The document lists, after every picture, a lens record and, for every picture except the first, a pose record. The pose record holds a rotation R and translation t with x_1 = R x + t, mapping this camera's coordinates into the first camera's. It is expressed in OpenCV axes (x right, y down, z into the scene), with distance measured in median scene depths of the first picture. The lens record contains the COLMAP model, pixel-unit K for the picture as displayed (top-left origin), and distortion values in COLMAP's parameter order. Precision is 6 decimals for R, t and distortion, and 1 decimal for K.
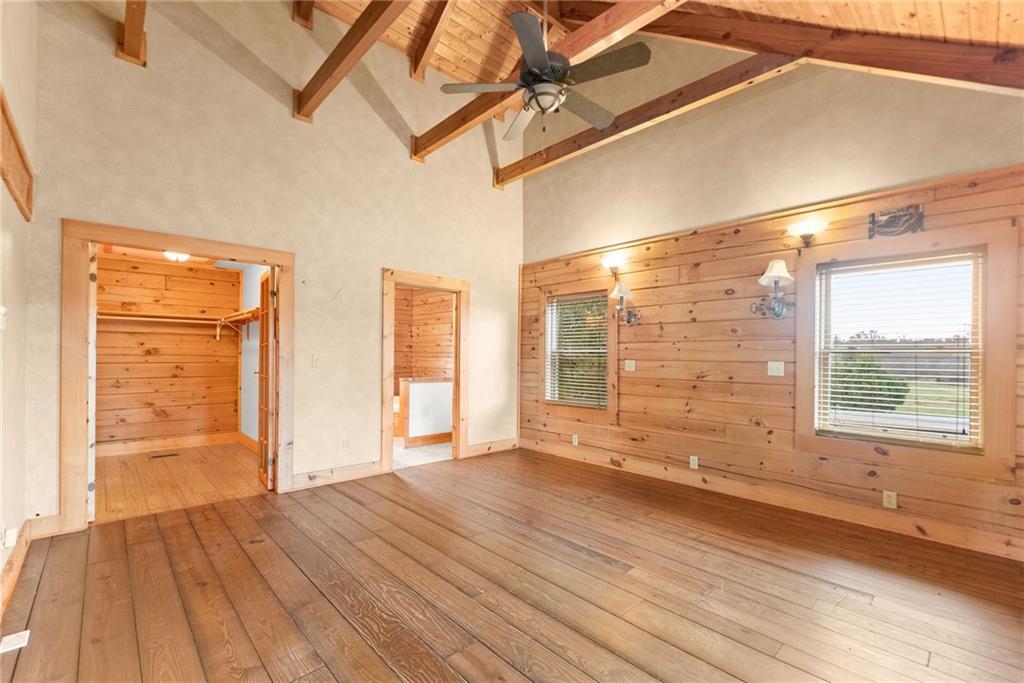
lens RADIAL K [[447.5, 0, 510.9], [0, 447.5, 351.5], [0, 0, 1]] dist [-0.000065, 0.000043]
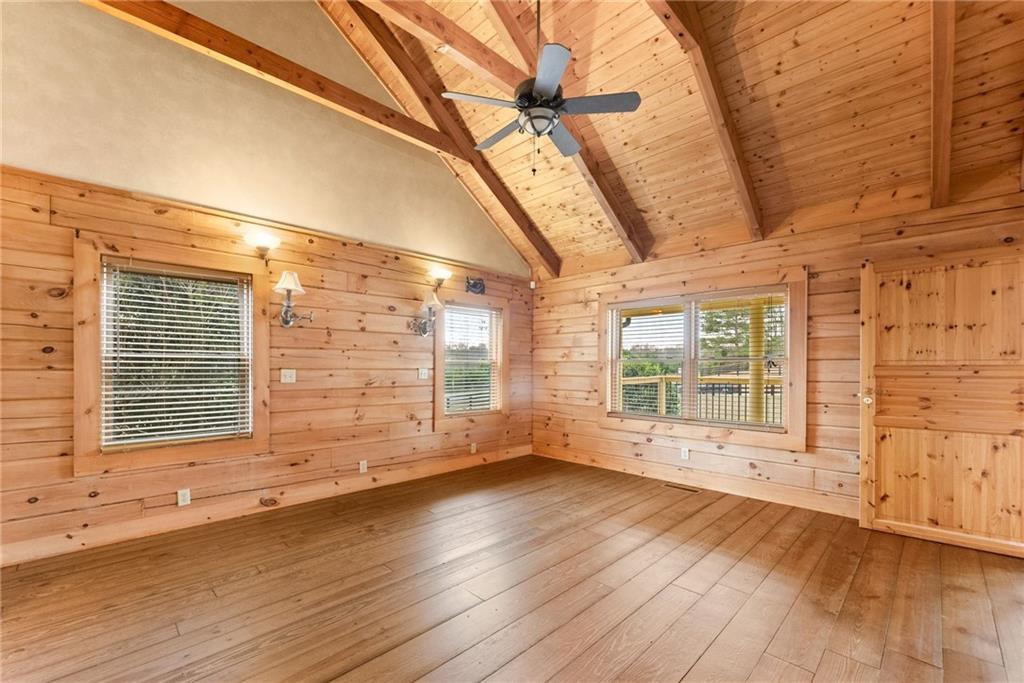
lens RADIAL K [[425.0, 0, 510.7], [0, 425.0, 367.6], [0, 0, 1]] dist [-0.000265, -0.000190]
pose [[-0.033820, -0.011386, 0.999363, -0.571839], [-0.010892, 0.999880, 0.011023, 0.003195], [-0.999369, -0.010513, -0.033940, 0.675928]]
